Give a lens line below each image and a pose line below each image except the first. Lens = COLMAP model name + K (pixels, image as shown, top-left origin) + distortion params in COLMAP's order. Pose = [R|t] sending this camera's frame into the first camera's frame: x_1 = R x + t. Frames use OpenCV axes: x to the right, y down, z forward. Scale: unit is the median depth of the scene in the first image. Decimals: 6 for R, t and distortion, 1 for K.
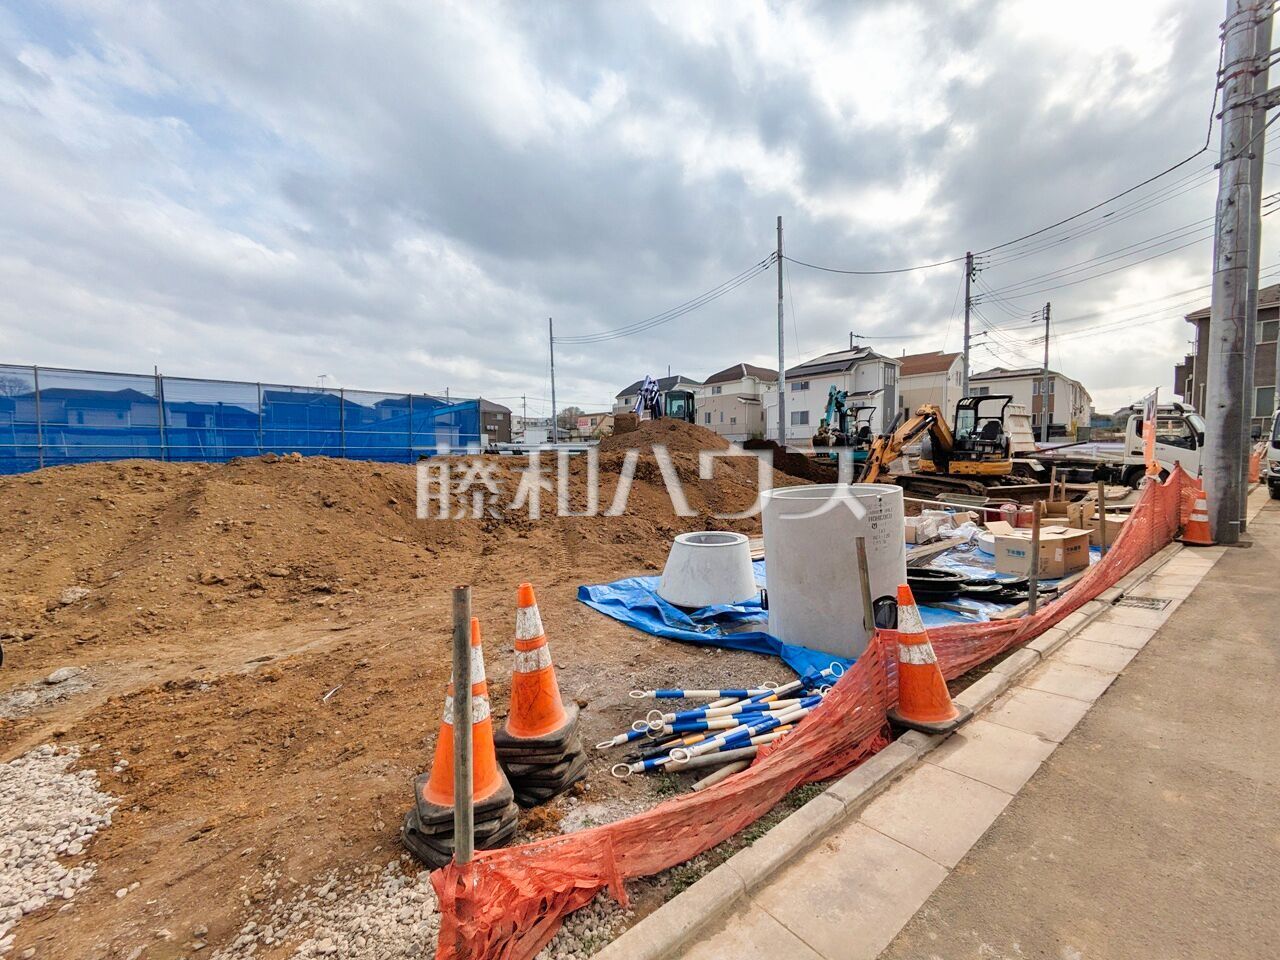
lens RADIAL K [[506.6, 0, 645.9], [0, 506.6, 504.3], [0, 0, 1]] dist [0.000069, 0.002349]
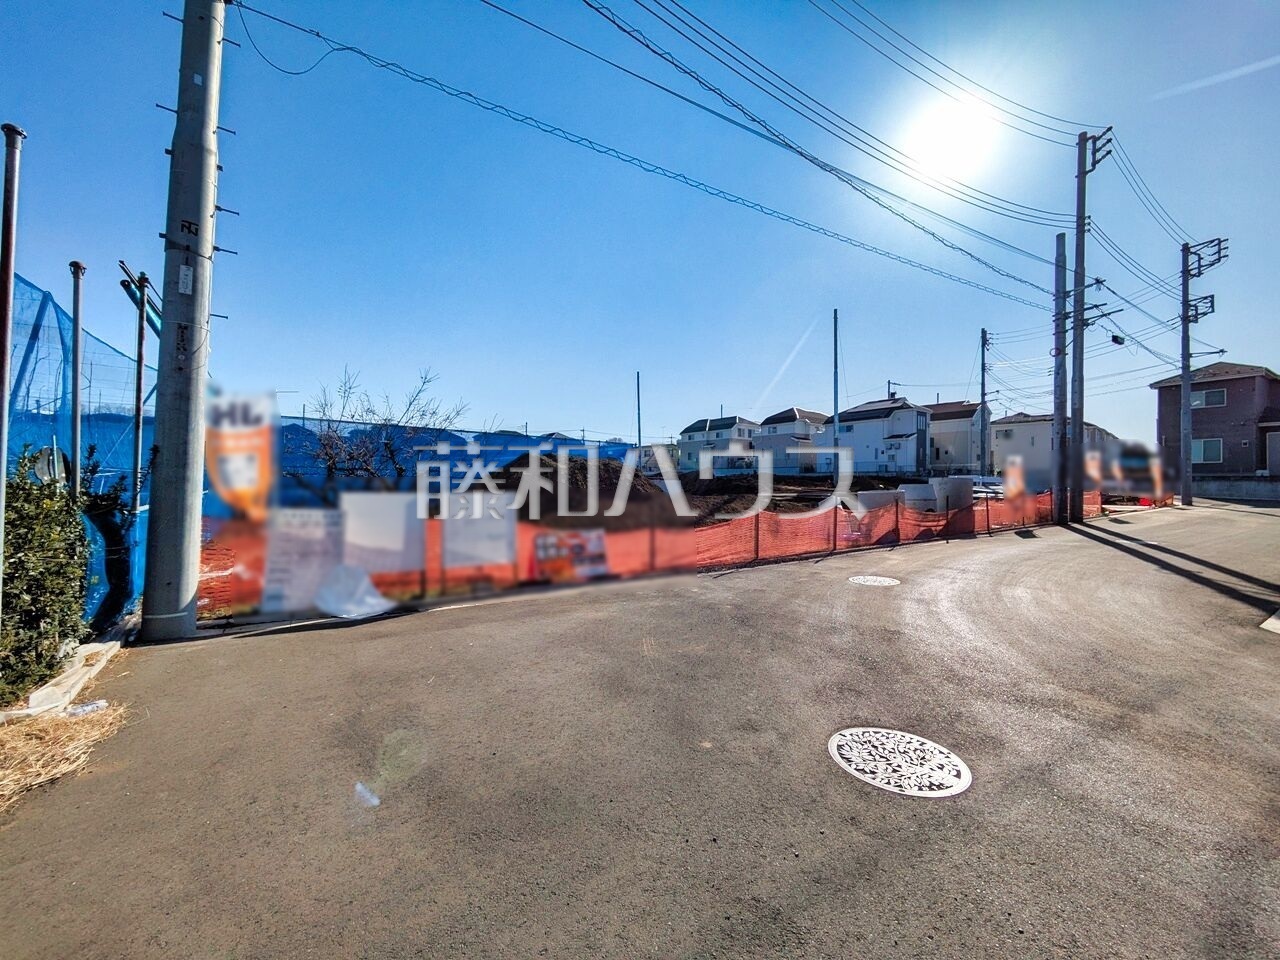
lens RADIAL K [[506.6, 0, 641.5], [0, 506.6, 476.8], [0, 0, 1]] dist [0.000069, 0.002349]
pose [[0.997595, 0.015465, -0.067570, -0.058236], [-0.022910, 0.993576, -0.110827, 0.015539], [0.065422, 0.112108, 0.991540, -0.129991]]
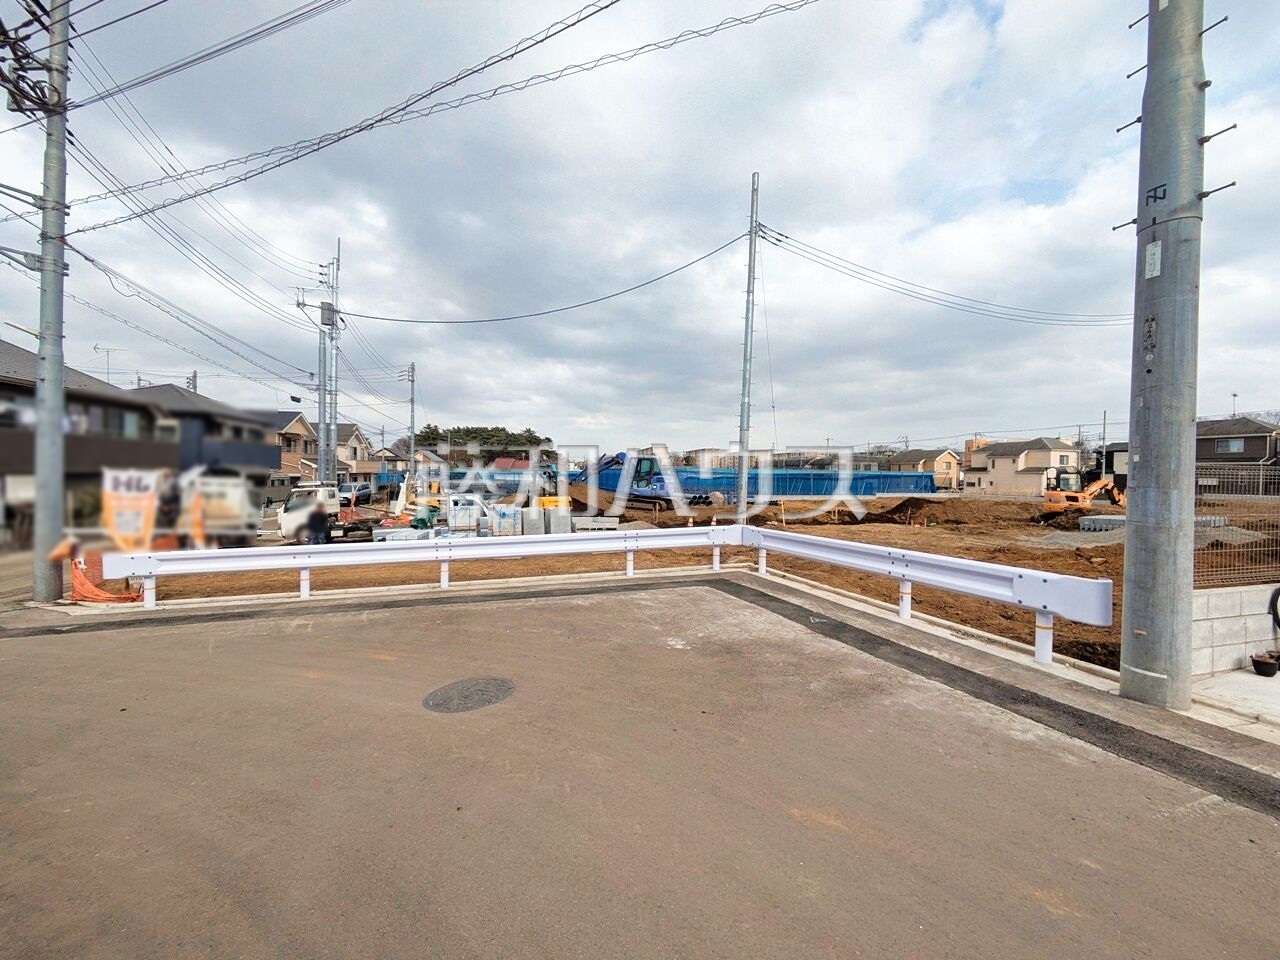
lens RADIAL K [[506.6, 0, 644.2], [0, 506.6, 480.4], [0, 0, 1]] dist [0.000069, 0.002349]
pose [[-0.361912, 0.009307, -0.932166, 0.355084], [-0.105428, 0.993126, 0.050848, -0.065541], [0.926232, 0.116679, -0.358443, 0.425874]]
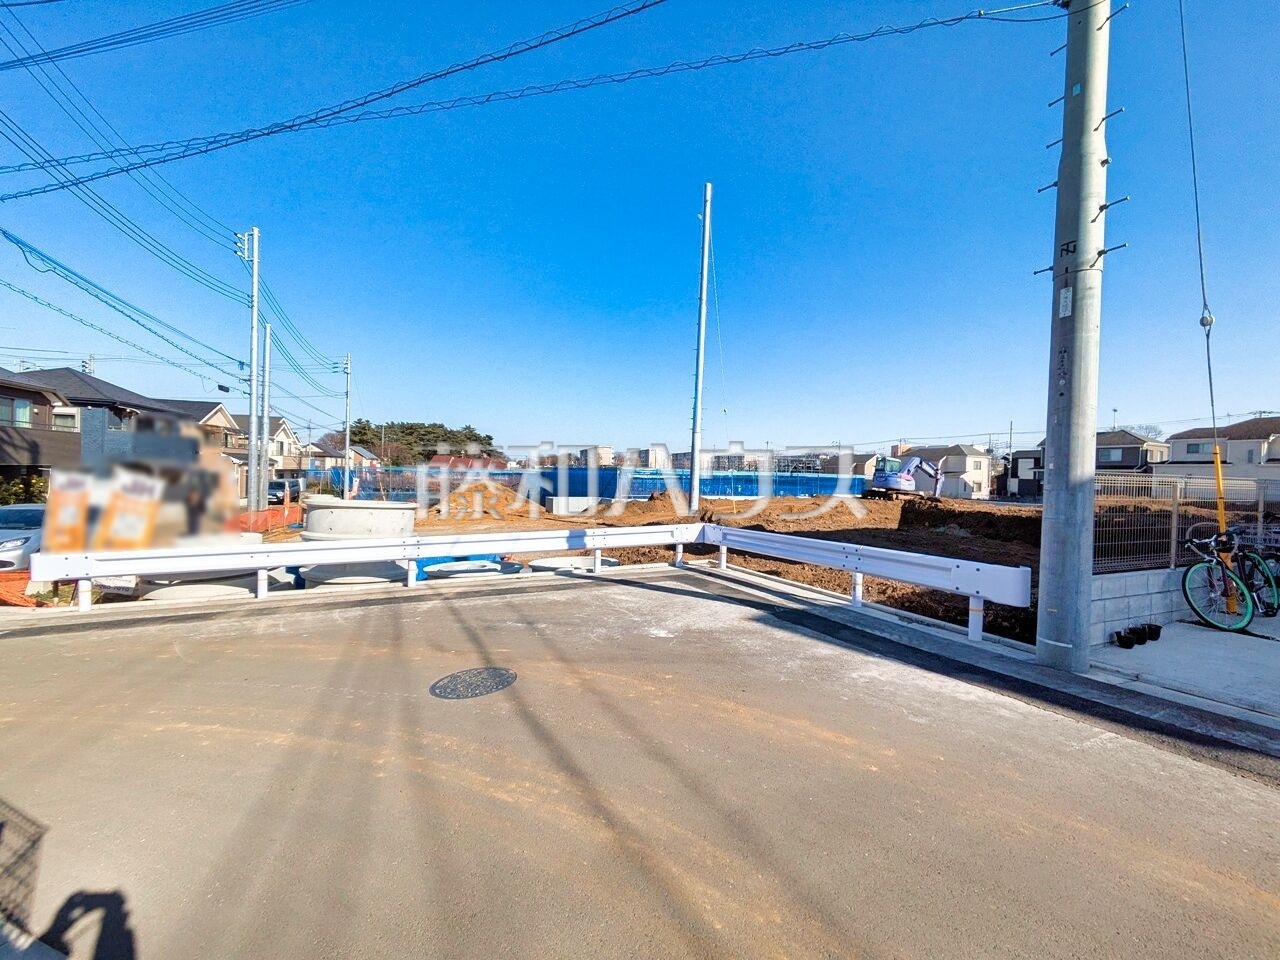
lens RADIAL K [[506.6, 0, 644.8], [0, 506.6, 480.8], [0, 0, 1]] dist [0.000069, 0.002349]
pose [[-0.254027, 0.006711, -0.967174, 0.361695], [-0.120589, 0.991953, 0.038556, -0.065017], [0.959650, 0.126425, -0.251173, 0.421394]]
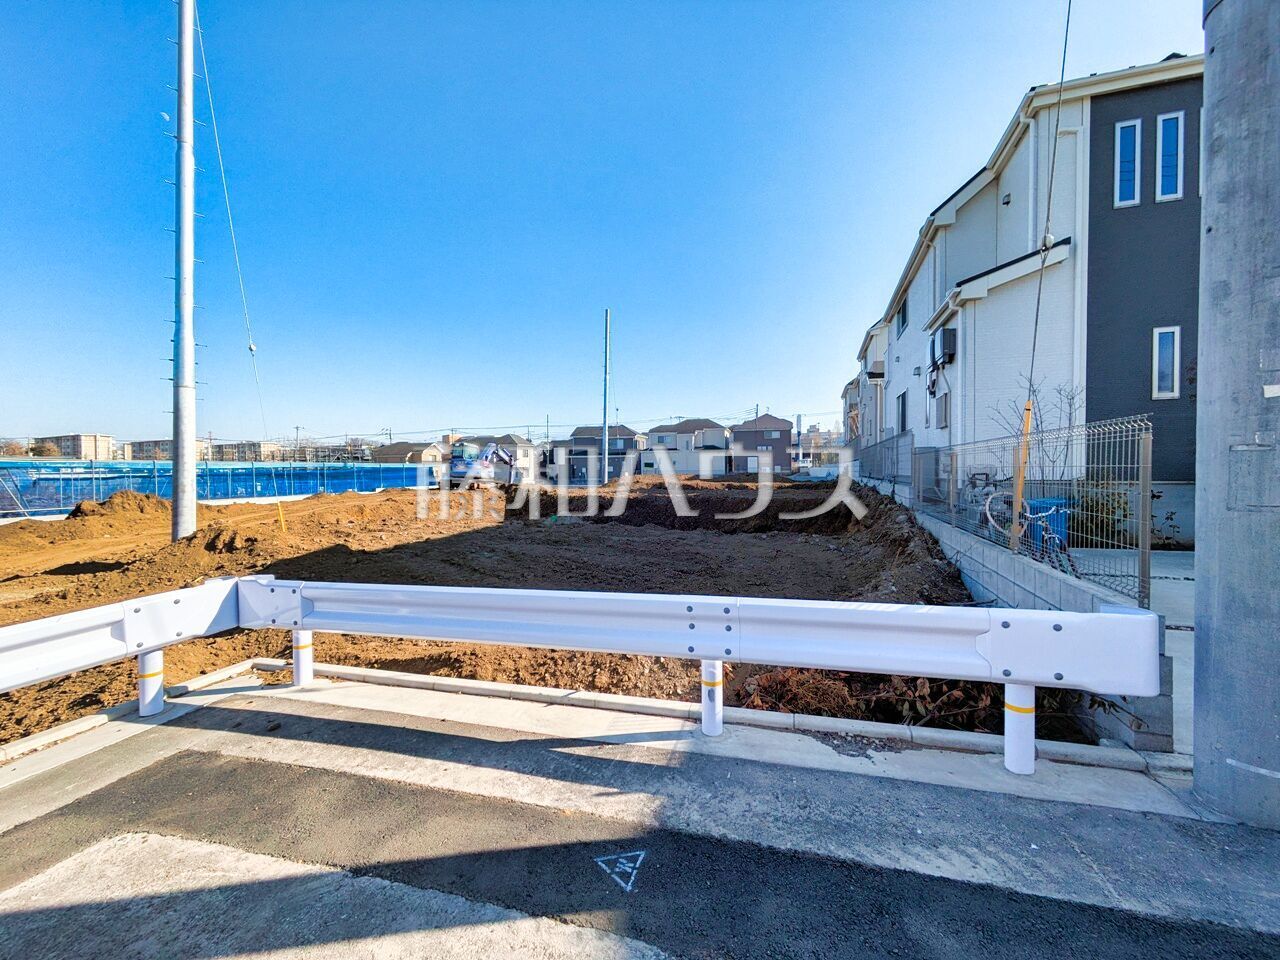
lens RADIAL K [[506.6, 0, 645.4], [0, 506.6, 477.2], [0, 0, 1]] dist [0.000069, 0.002349]
pose [[0.554156, 0.009844, -0.832354, 0.291186], [-0.074560, 0.996498, -0.037855, -0.061919], [0.829067, 0.083038, 0.552949, 0.408699]]
